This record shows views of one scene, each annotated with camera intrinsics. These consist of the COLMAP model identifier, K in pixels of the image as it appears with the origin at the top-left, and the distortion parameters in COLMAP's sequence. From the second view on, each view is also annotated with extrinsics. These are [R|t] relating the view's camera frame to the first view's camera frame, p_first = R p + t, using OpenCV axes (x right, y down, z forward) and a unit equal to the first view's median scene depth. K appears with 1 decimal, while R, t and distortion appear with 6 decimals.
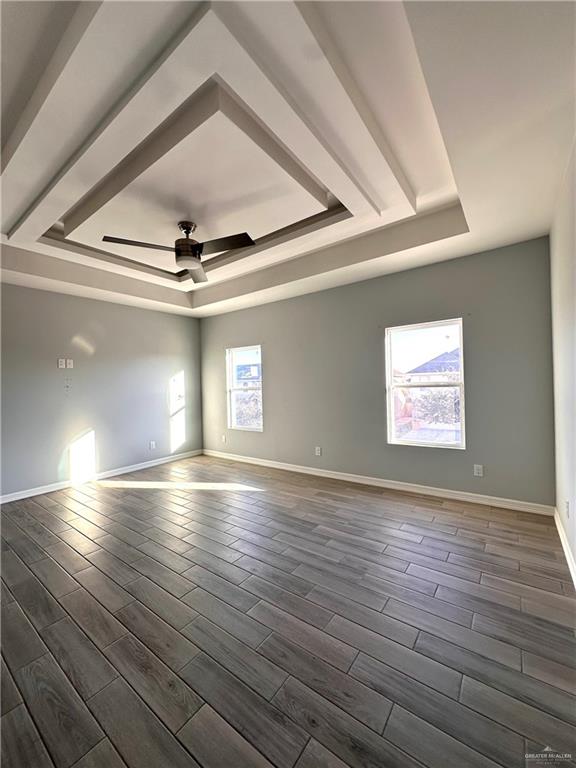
lens RADIAL K [[307.1, 0, 288.0], [0, 307.1, 384.0], [0, 0, 1]] dist [-0.014287, -0.000168]
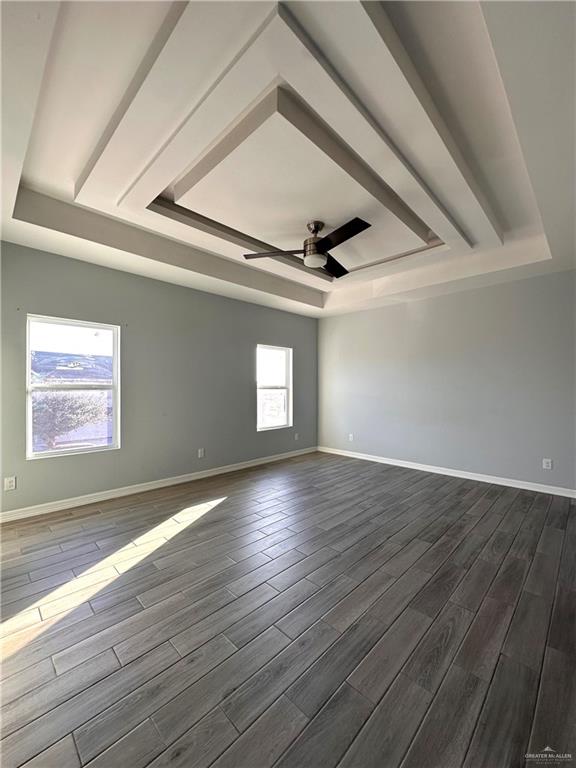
lens RADIAL K [[308.7, 0, 288.3], [0, 308.7, 385.0], [0, 0, 1]] dist [-0.000588, 0.000192]
pose [[0.136177, 0.035018, 0.990065, -1.216630], [-0.010464, 0.999370, -0.033908, 0.047678], [-0.990629, -0.005743, 0.136458, 0.851049]]
